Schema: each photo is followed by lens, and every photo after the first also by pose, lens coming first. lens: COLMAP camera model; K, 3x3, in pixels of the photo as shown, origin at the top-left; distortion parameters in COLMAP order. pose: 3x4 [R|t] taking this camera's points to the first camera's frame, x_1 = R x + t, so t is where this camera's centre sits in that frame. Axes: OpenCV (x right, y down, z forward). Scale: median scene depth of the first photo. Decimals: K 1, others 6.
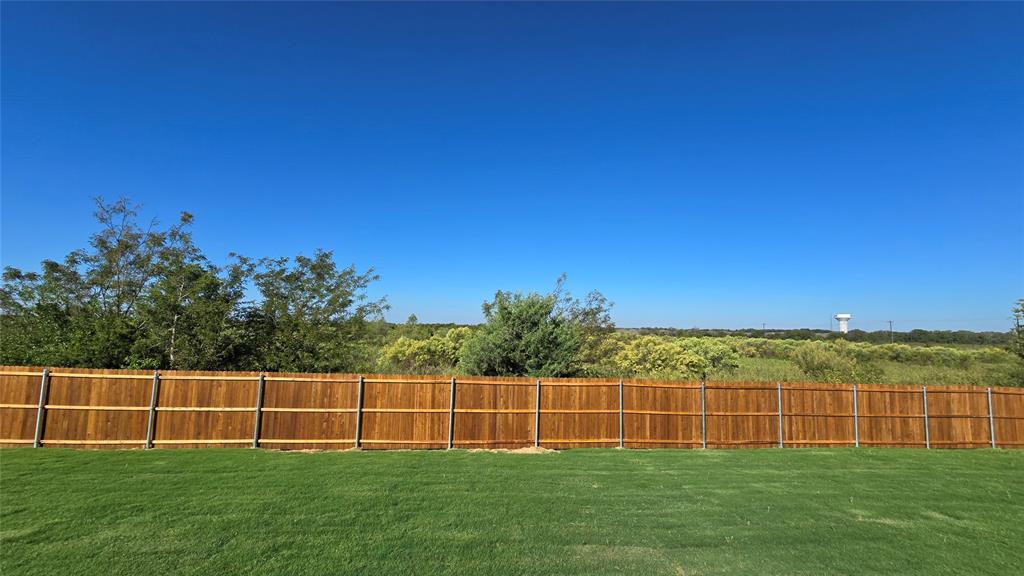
lens RADIAL K [[408.2, 0, 512.0], [0, 408.2, 288.0], [0, 0, 1]] dist [0.001267, 0.000167]
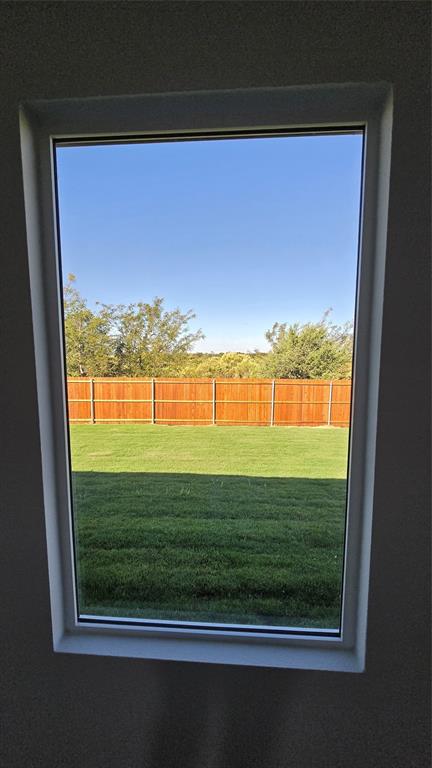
lens RADIAL K [[306.2, 0, 216.0], [0, 306.2, 384.0], [0, 0, 1]] dist [0.001267, 0.000167]
pose [[0.993741, -0.011179, -0.111149, -0.198787], [0.032300, 0.981235, 0.190091, 0.010597], [0.106938, -0.192491, 0.975454, -0.103318]]
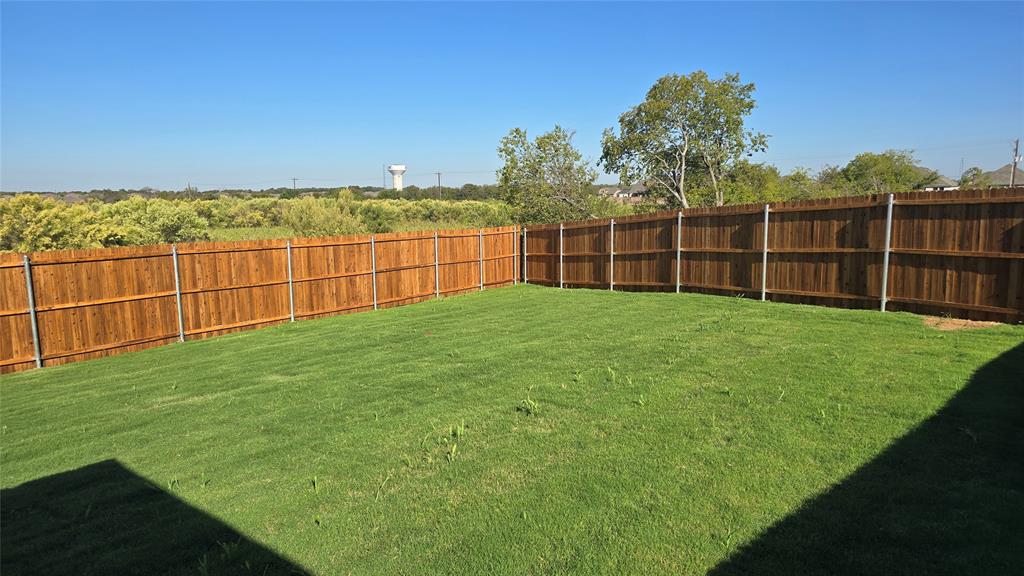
lens RADIAL K [[684.4, 0, 512.0], [0, 684.4, 288.0], [0, 0, 1]] dist [-0.000957, -0.000182]
pose [[0.671812, -0.131595, 0.728939, 0.205675], [-0.044186, 0.975220, 0.216779, 0.039616], [-0.739403, -0.177844, 0.649350, -0.088187]]
